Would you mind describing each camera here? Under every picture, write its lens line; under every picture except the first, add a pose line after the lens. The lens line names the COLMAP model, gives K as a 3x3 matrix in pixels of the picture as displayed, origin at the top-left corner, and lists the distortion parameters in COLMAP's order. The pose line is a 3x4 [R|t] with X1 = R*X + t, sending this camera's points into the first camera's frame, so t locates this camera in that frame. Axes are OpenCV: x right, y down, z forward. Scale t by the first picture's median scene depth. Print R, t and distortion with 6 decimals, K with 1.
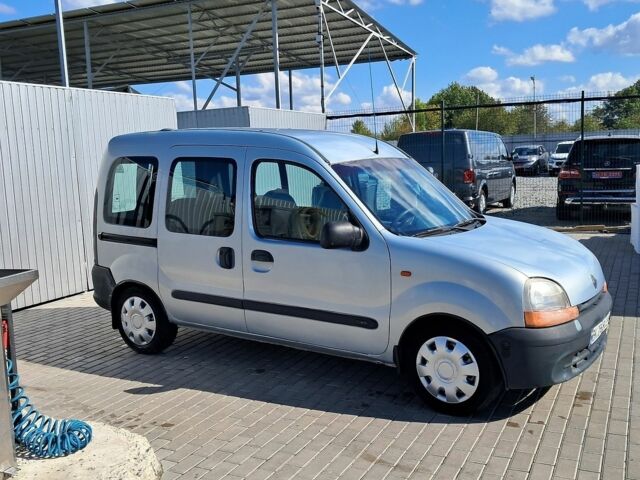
lens RADIAL K [[666.7, 0, 320.0], [0, 666.7, 240.0], [0, 0, 1]] dist [0.005243, -0.019721]
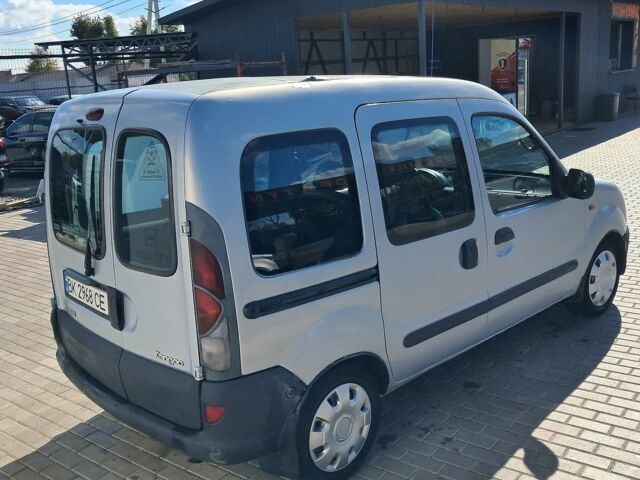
lens RADIAL K [[666.7, 0, 320.0], [0, 666.7, 240.0], [0, 0, 1]] dist [0.005243, -0.019721]
pose [[0.212065, -0.203033, 0.955932, -0.893828], [0.181970, 0.969277, 0.165499, -0.143314], [-0.960164, 0.138854, 0.242496, 0.996525]]
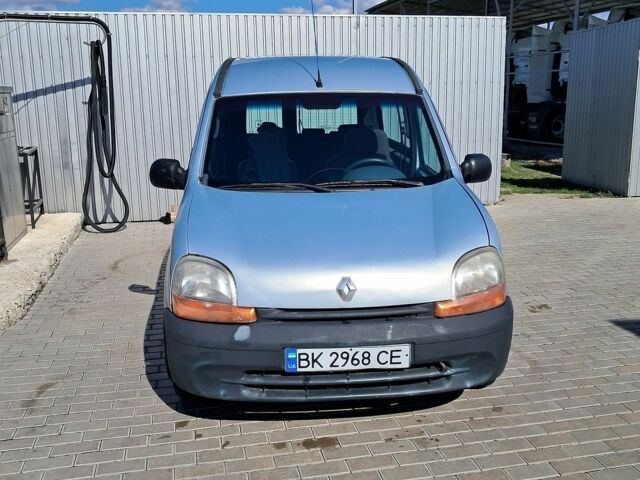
lens RADIAL K [[666.7, 0, 320.0], [0, 666.7, 240.0], [0, 0, 1]] dist [0.005243, -0.019721]
pose [[0.616639, 0.191477, -0.763605, 0.795096], [-0.101691, 0.981217, 0.163925, -0.081940], [0.780650, -0.023431, 0.624529, 0.502671]]
